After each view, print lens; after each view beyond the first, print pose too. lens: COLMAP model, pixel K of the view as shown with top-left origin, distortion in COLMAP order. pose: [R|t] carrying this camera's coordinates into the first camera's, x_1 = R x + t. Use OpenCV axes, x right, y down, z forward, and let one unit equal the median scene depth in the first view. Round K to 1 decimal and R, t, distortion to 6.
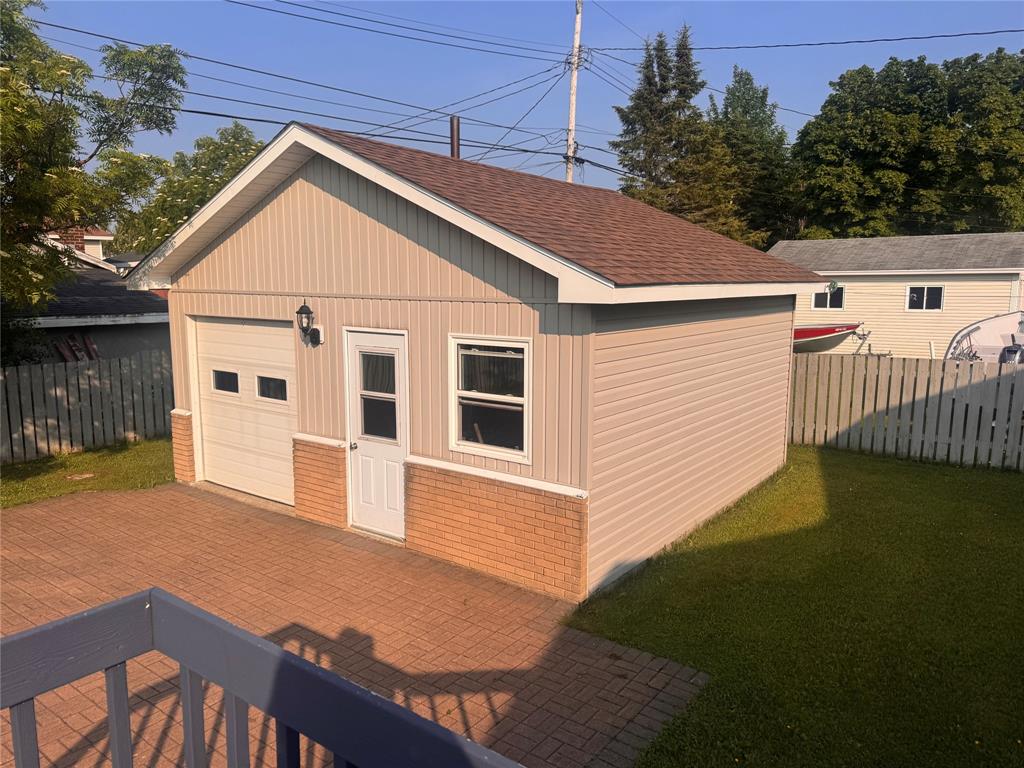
lens RADIAL K [[718.1, 0, 514.6], [0, 718.1, 383.5], [0, 0, 1]] dist [0.016312, -0.023509]
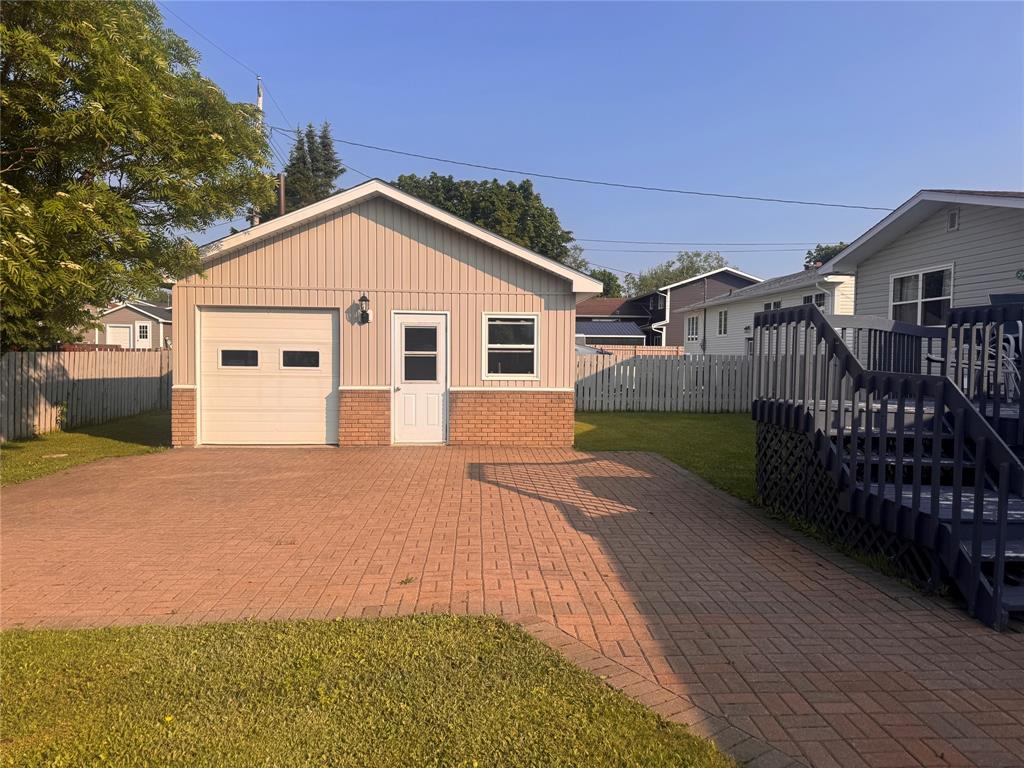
lens RADIAL K [[718.1, 0, 502.5], [0, 718.1, 393.4], [0, 0, 1]] dist [0.016312, -0.023509]
pose [[0.762639, -0.025919, 0.646304, -1.095207], [0.082159, 0.994985, -0.057046, 0.213067], [-0.641585, 0.096605, 0.760944, -0.320785]]
